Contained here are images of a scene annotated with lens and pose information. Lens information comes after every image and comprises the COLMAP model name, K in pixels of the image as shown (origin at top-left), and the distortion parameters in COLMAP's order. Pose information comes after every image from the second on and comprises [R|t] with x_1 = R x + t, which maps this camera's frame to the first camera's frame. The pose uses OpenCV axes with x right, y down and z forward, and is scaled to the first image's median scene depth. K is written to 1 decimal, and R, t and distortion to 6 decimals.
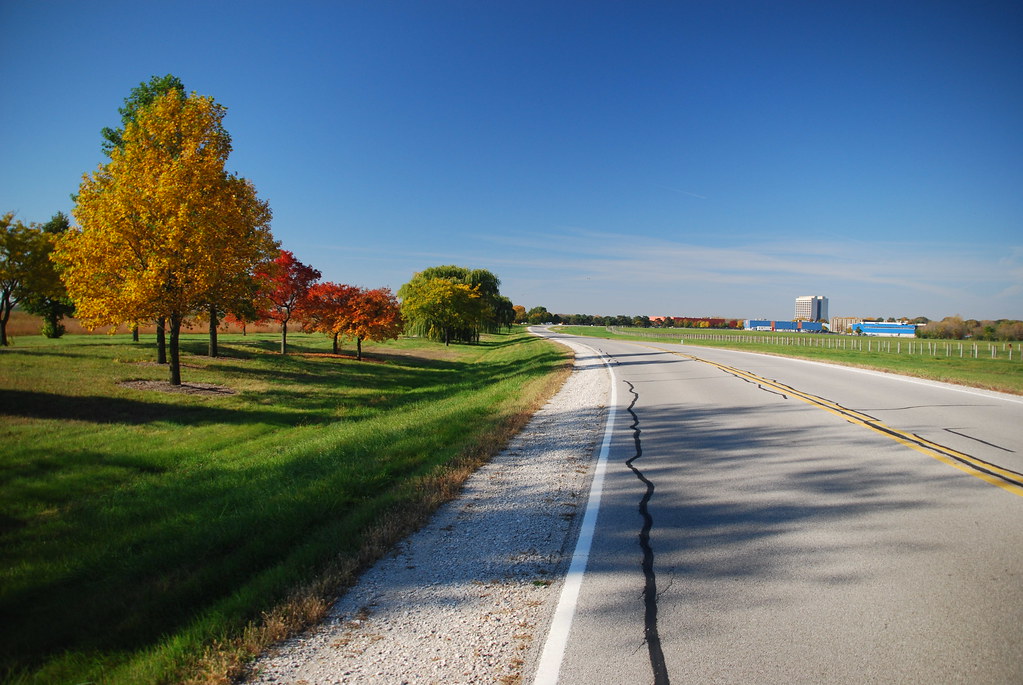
lens RADIAL K [[809.3, 0, 511.5], [0, 809.3, 342.5], [0, 0, 1]] dist [-0.170989, 0.153929]
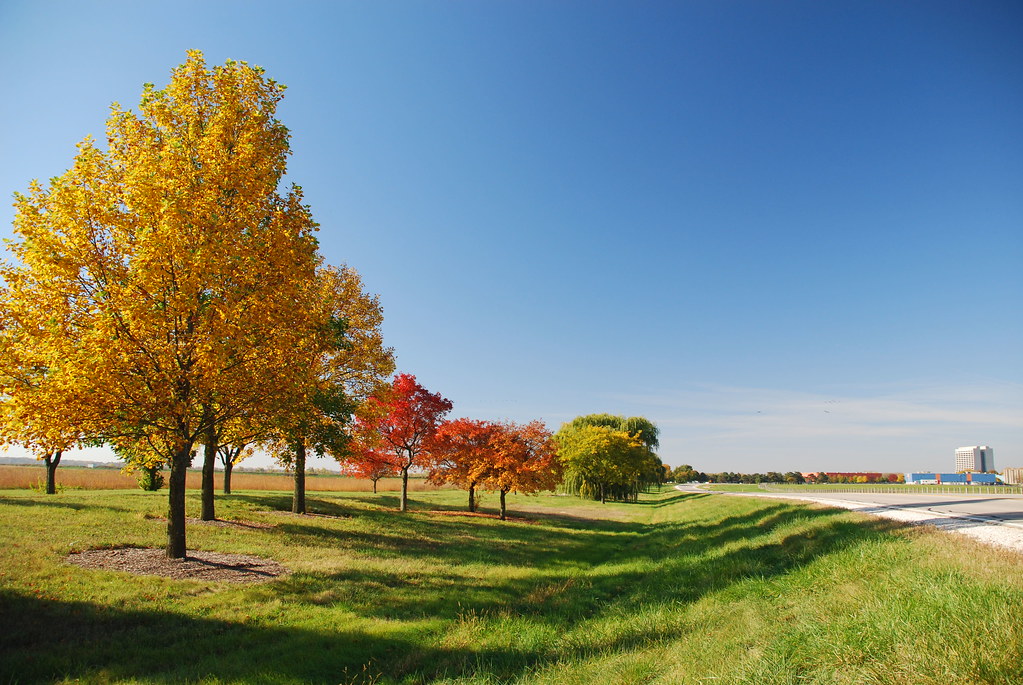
lens RADIAL K [[809.3, 0, 511.5], [0, 809.3, 342.5], [0, 0, 1]] dist [-0.170989, 0.153929]
pose [[0.984867, -0.038278, -0.169035, -0.048675], [0.004168, 0.980255, -0.197694, 0.007668], [0.173264, 0.193997, 0.965580, 0.246989]]
